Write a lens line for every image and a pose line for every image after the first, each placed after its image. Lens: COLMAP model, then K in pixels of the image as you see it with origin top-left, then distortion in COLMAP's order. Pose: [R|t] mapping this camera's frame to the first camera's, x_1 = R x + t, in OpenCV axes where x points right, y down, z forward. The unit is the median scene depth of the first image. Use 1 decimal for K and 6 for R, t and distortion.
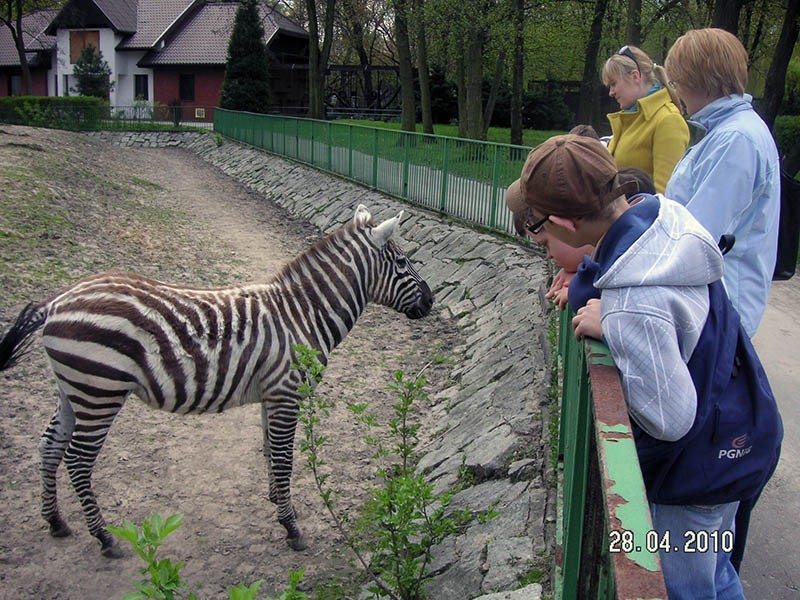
lens RADIAL K [[863.6, 0, 400.0], [0, 863.6, 300.0], [0, 0, 1]] dist [-0.084530, -0.000869]
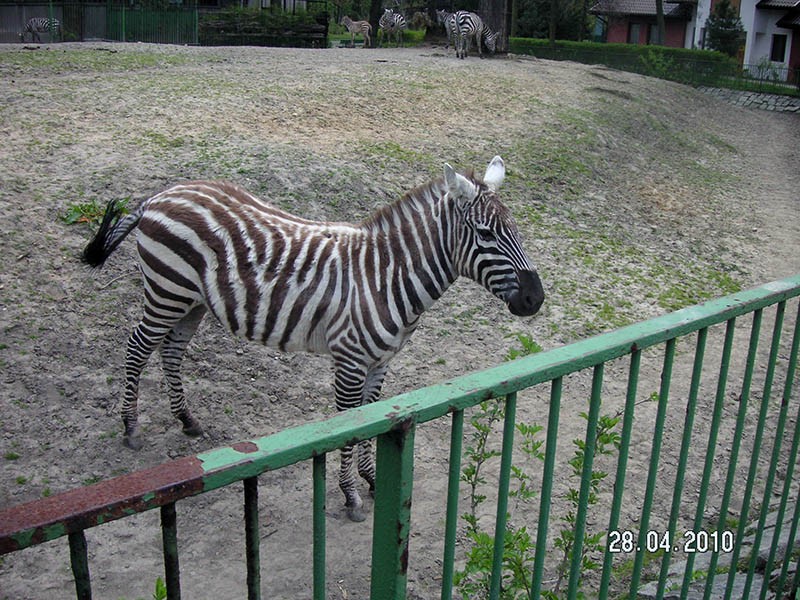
lens RADIAL K [[863.6, 0, 400.0], [0, 863.6, 300.0], [0, 0, 1]] dist [-0.084530, -0.000869]
pose [[0.758769, 0.240350, -0.605394, 0.450638], [-0.210692, 0.970029, 0.121046, -0.065414], [0.616343, 0.035705, 0.786668, 0.342256]]
